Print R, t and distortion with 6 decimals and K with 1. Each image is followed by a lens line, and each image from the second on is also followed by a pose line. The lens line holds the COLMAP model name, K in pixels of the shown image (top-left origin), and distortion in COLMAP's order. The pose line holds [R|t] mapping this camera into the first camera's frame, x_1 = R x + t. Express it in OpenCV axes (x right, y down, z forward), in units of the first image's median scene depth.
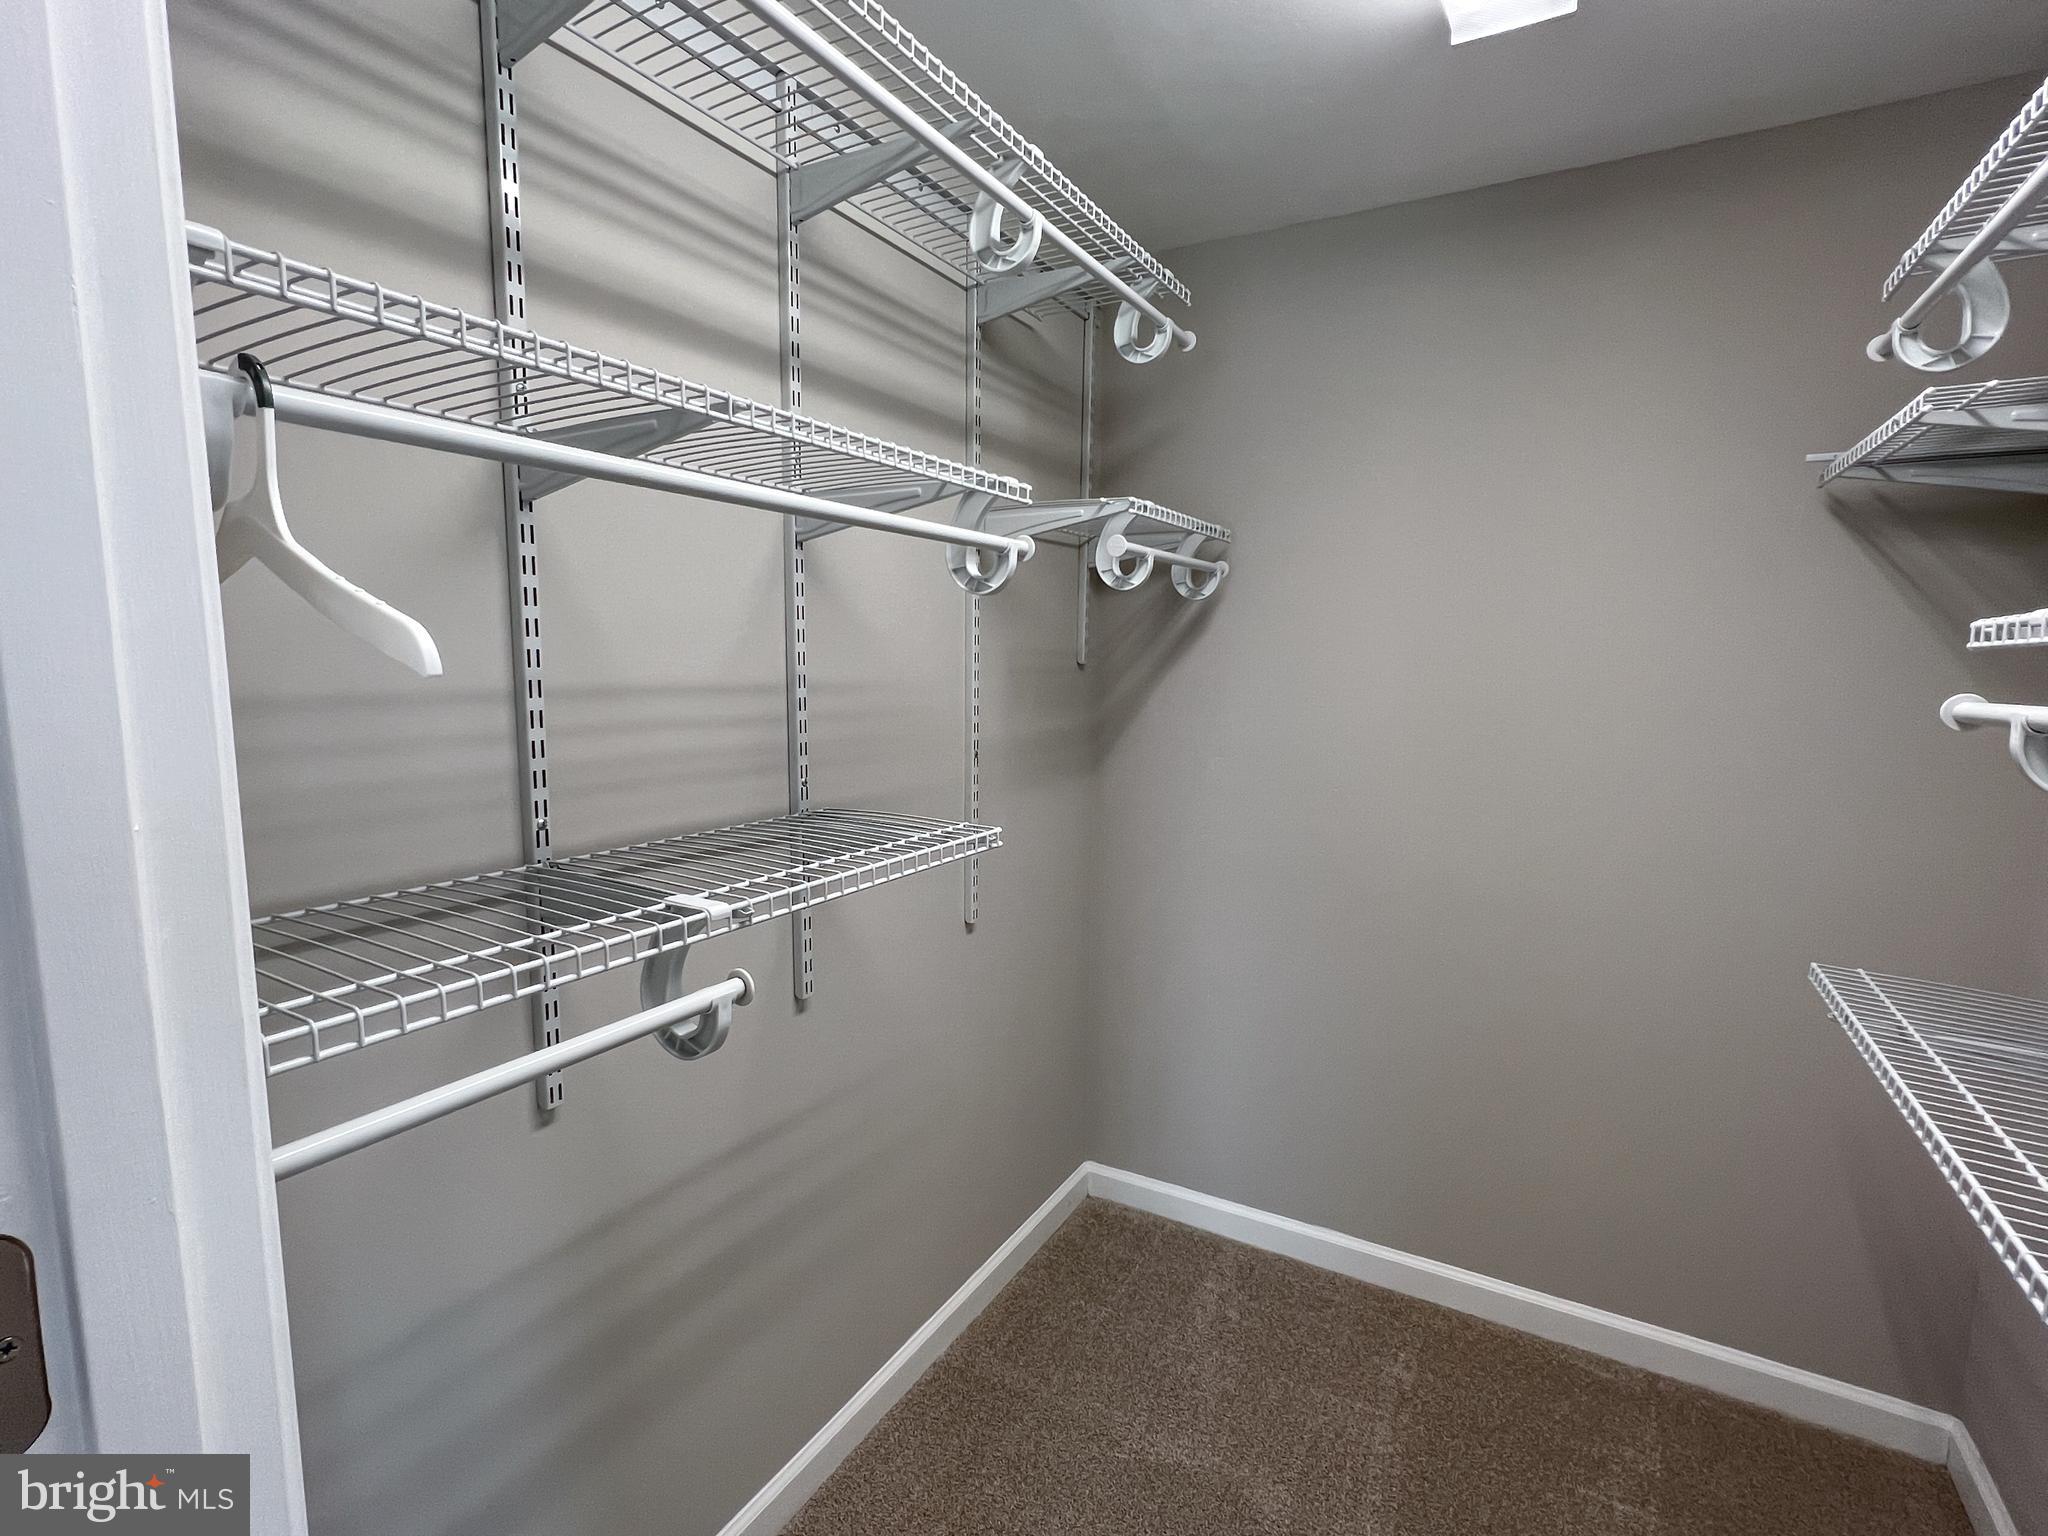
lens RADIAL K [[978.4, 0, 1020.6], [0, 978.4, 768.0], [0, 0, 1]] dist [-0.004325, 0.000790]
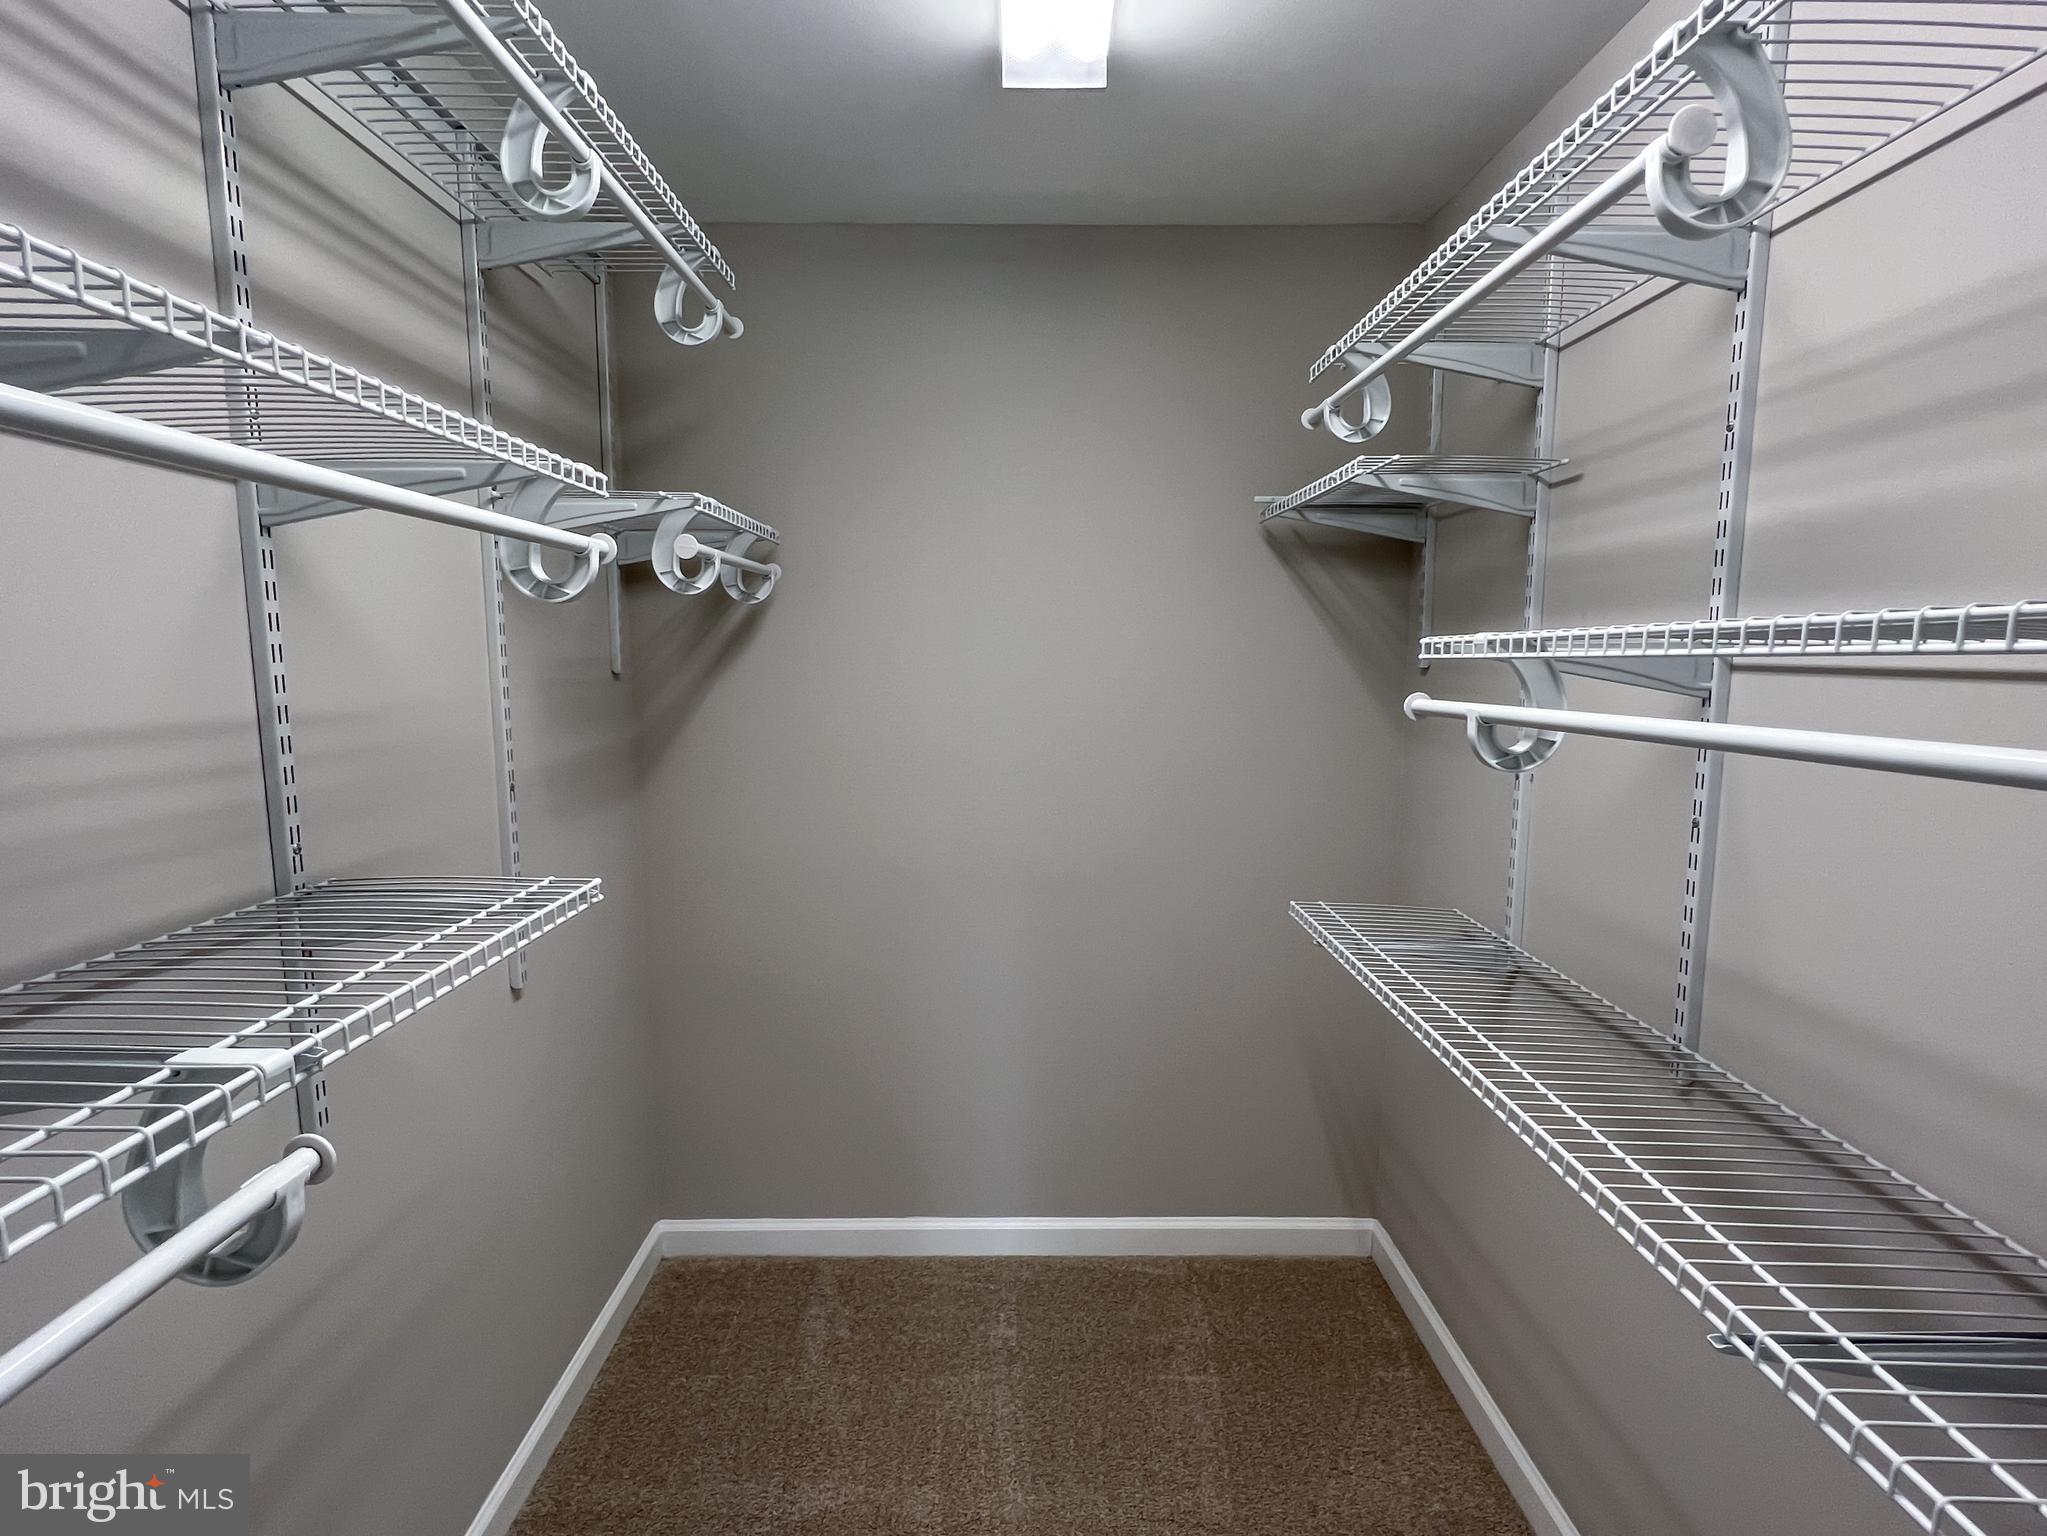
lens RADIAL K [[977.9, 0, 1020.1], [0, 977.9, 768.0], [0, 0, 1]] dist [-0.004325, 0.000790]
pose [[0.862780, -0.071646, 0.500477, -0.119988], [0.067960, 0.997359, 0.025620, -0.030413], [-0.500991, 0.011907, 0.865371, 0.081723]]
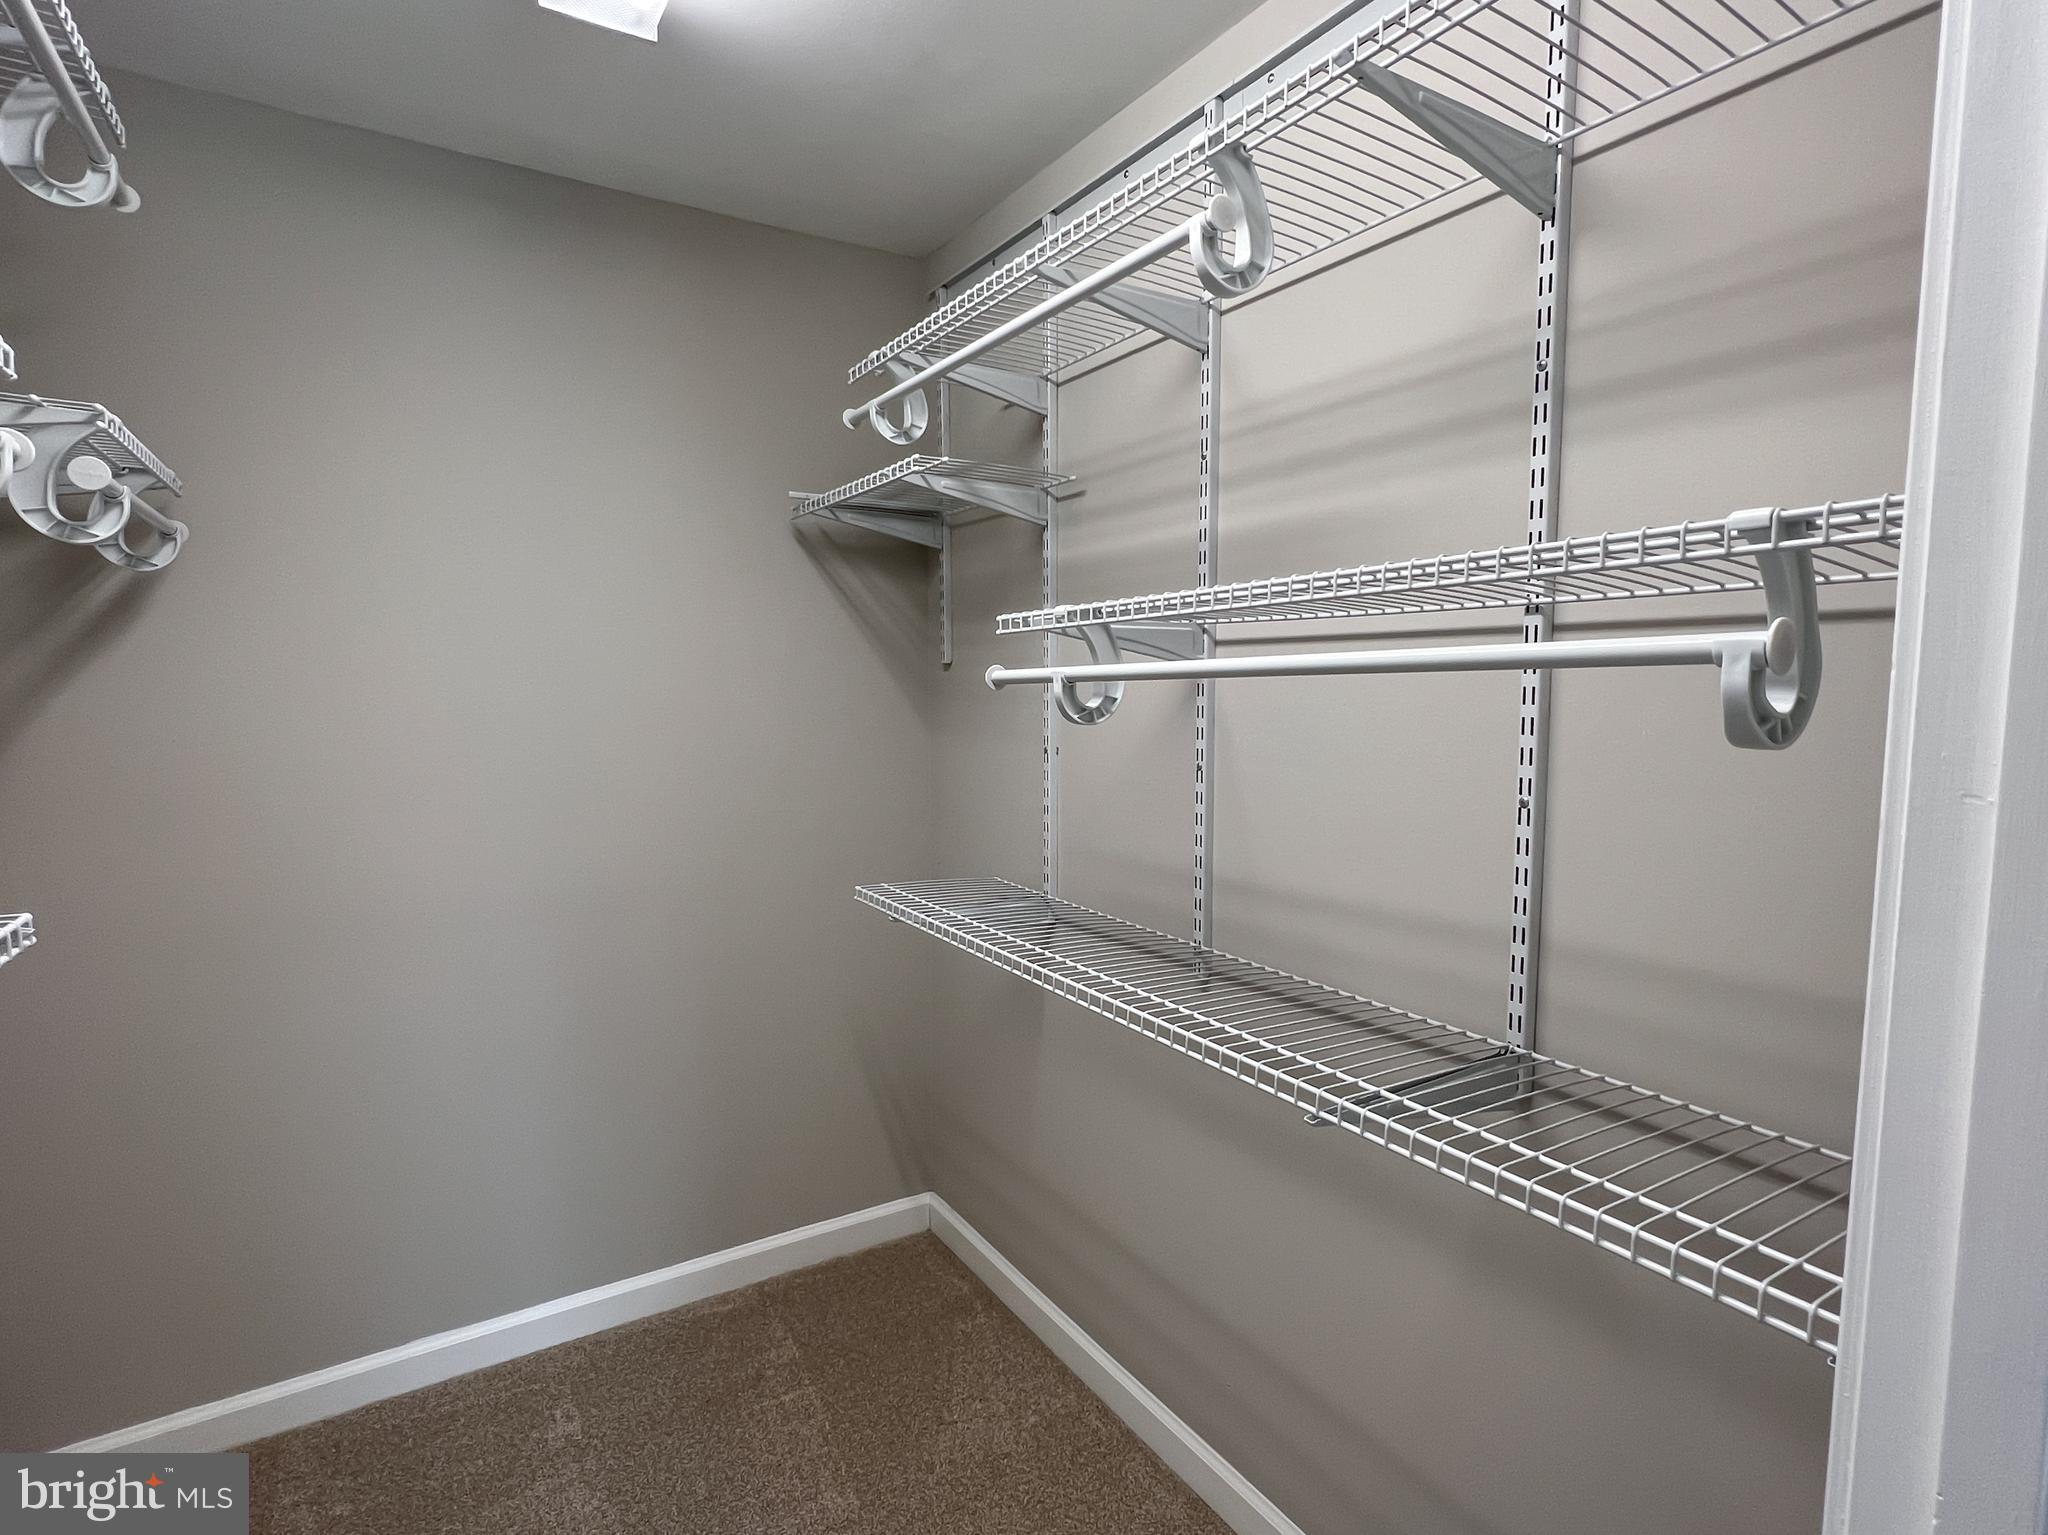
lens RADIAL K [[1013.4, 0, 1019.7], [0, 1013.4, 766.6], [0, 0, 1]] dist [-0.003601, 0.000715]
pose [[0.472446, -0.086861, 0.877069, -0.261564], [0.110767, 0.993093, 0.038685, 0.015117], [-0.874372, 0.078874, 0.478804, 0.165458]]
